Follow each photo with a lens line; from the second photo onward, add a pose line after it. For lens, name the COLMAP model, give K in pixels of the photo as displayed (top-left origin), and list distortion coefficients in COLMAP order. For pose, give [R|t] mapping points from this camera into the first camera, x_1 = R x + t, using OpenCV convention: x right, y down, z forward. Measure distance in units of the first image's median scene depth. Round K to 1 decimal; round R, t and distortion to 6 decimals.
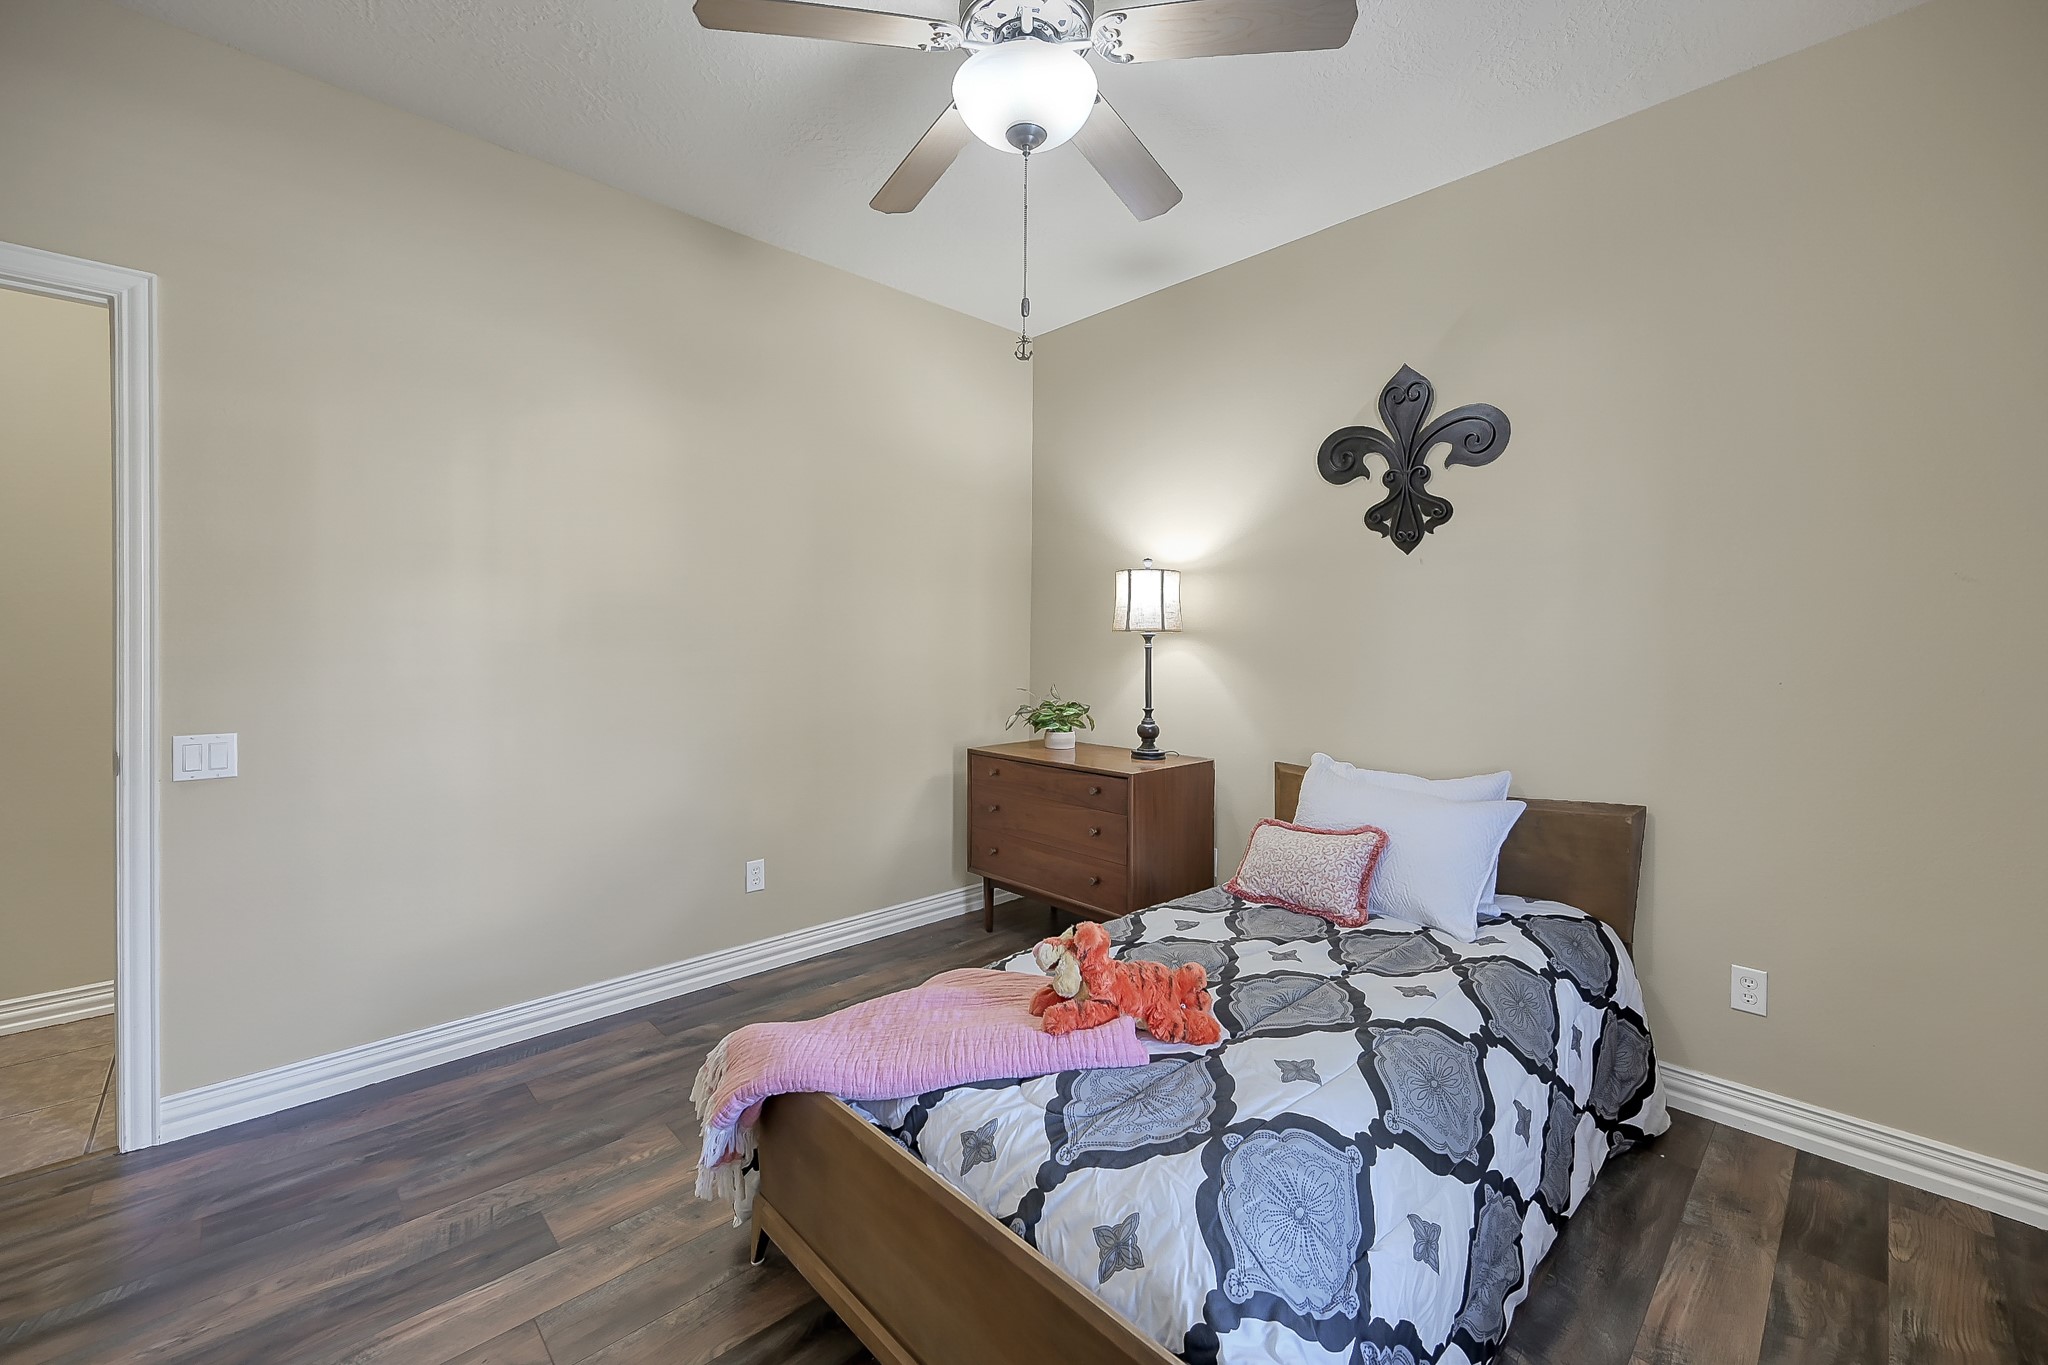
lens RADIAL K [[820.2, 0, 1045.5], [0, 820.2, 650.9], [0, 0, 1]] dist [-0.000351, 0.000180]
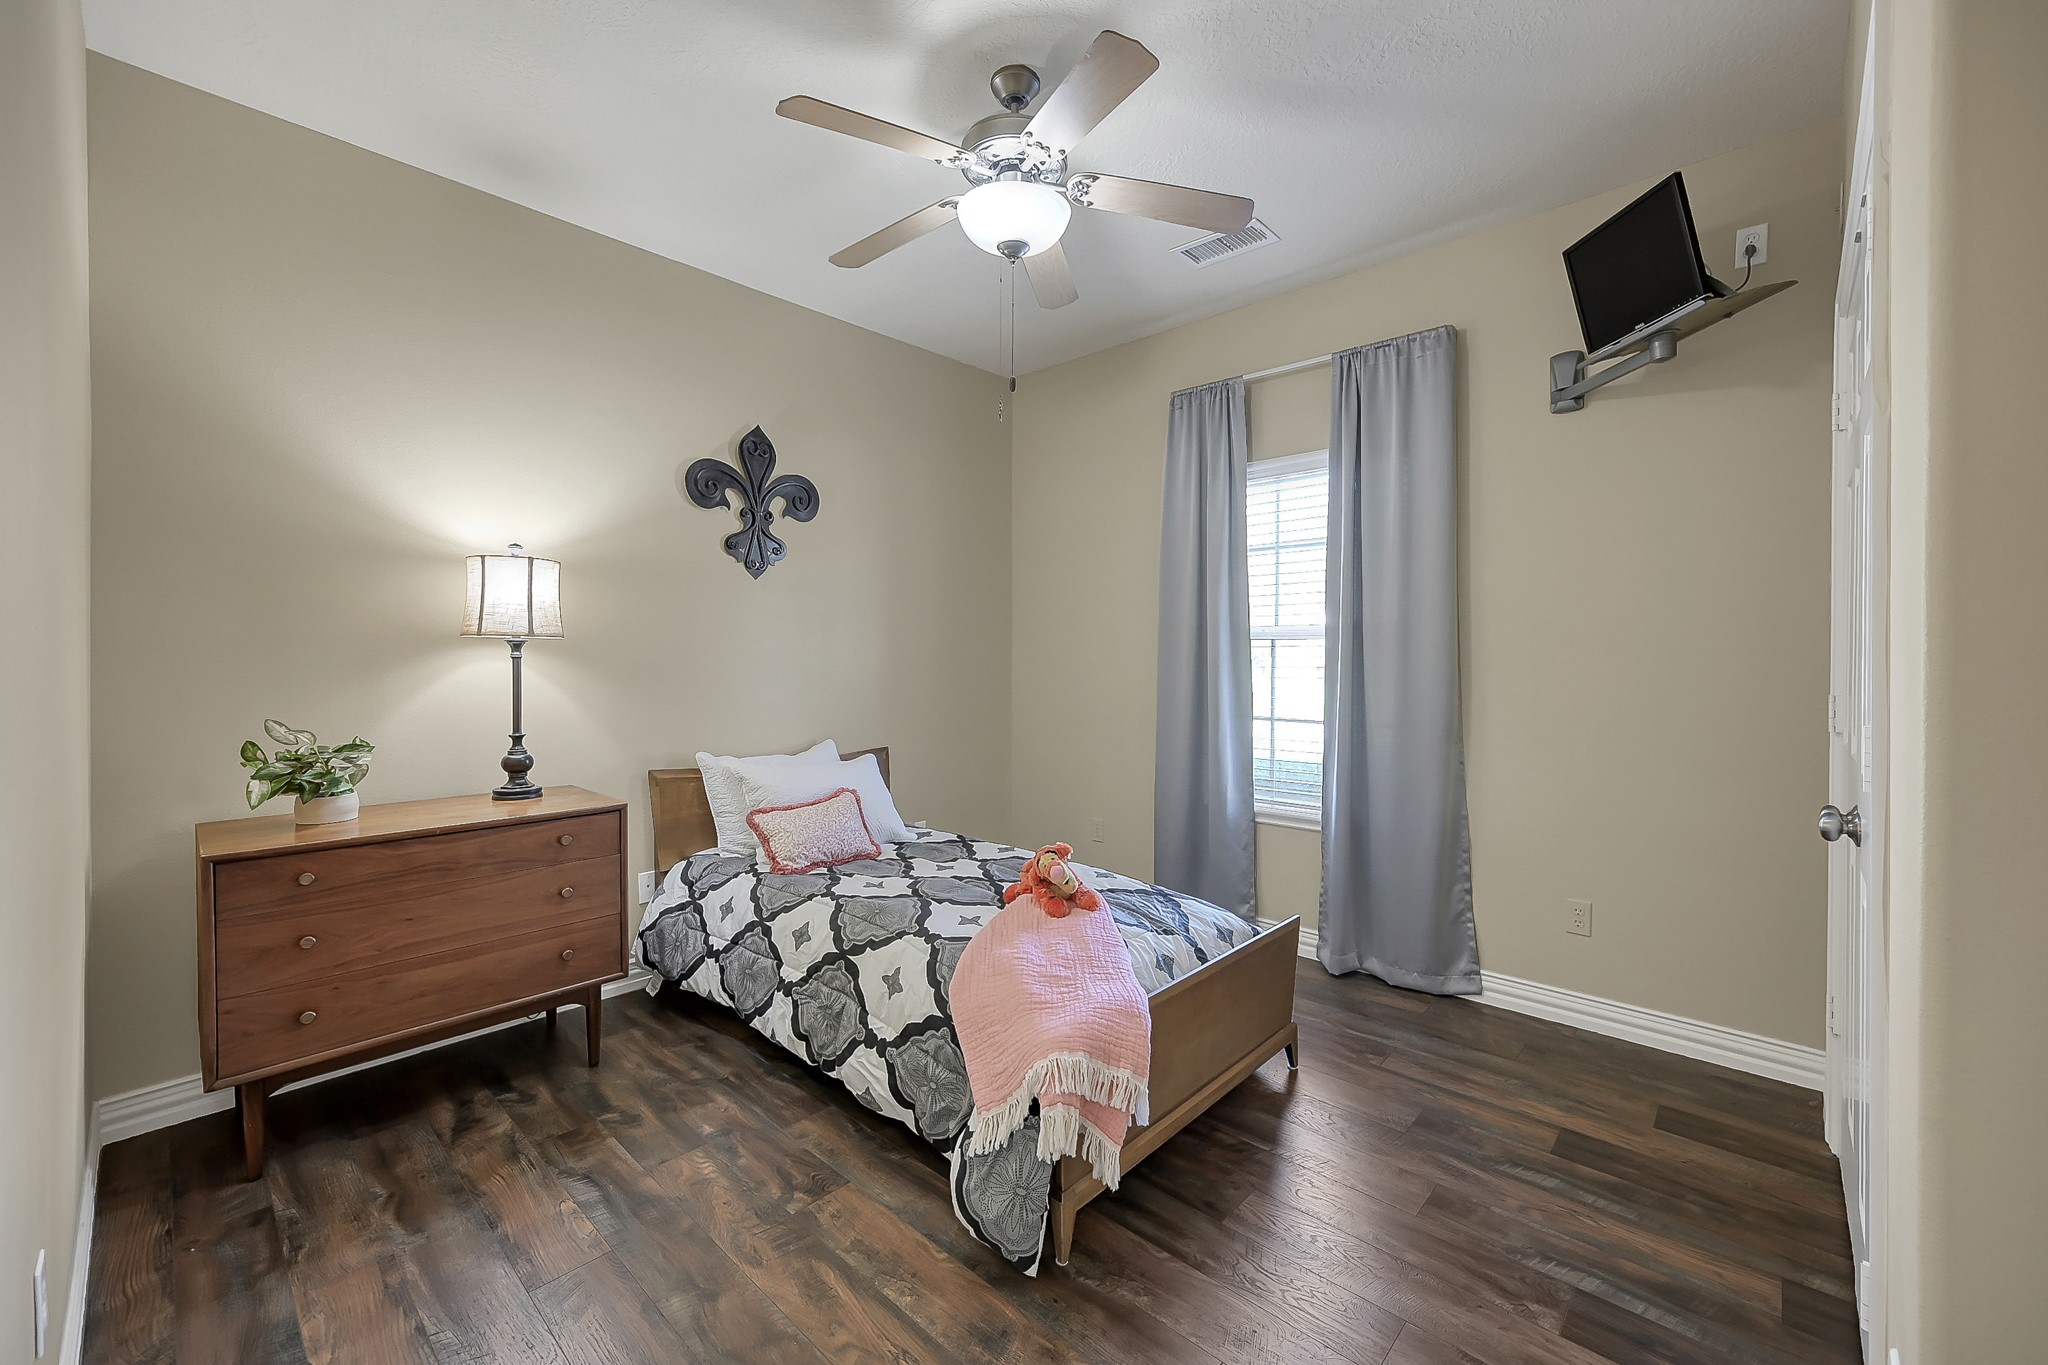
lens RADIAL K [[820.2, 0, 1025.4], [0, 820.2, 663.4], [0, 0, 1]] dist [-0.000351, 0.000180]
pose [[-0.044875, -0.012172, 0.998918, -0.687706], [0.012646, 0.999839, 0.012751, -0.001377], [-0.998913, 0.013205, -0.044714, 0.552515]]
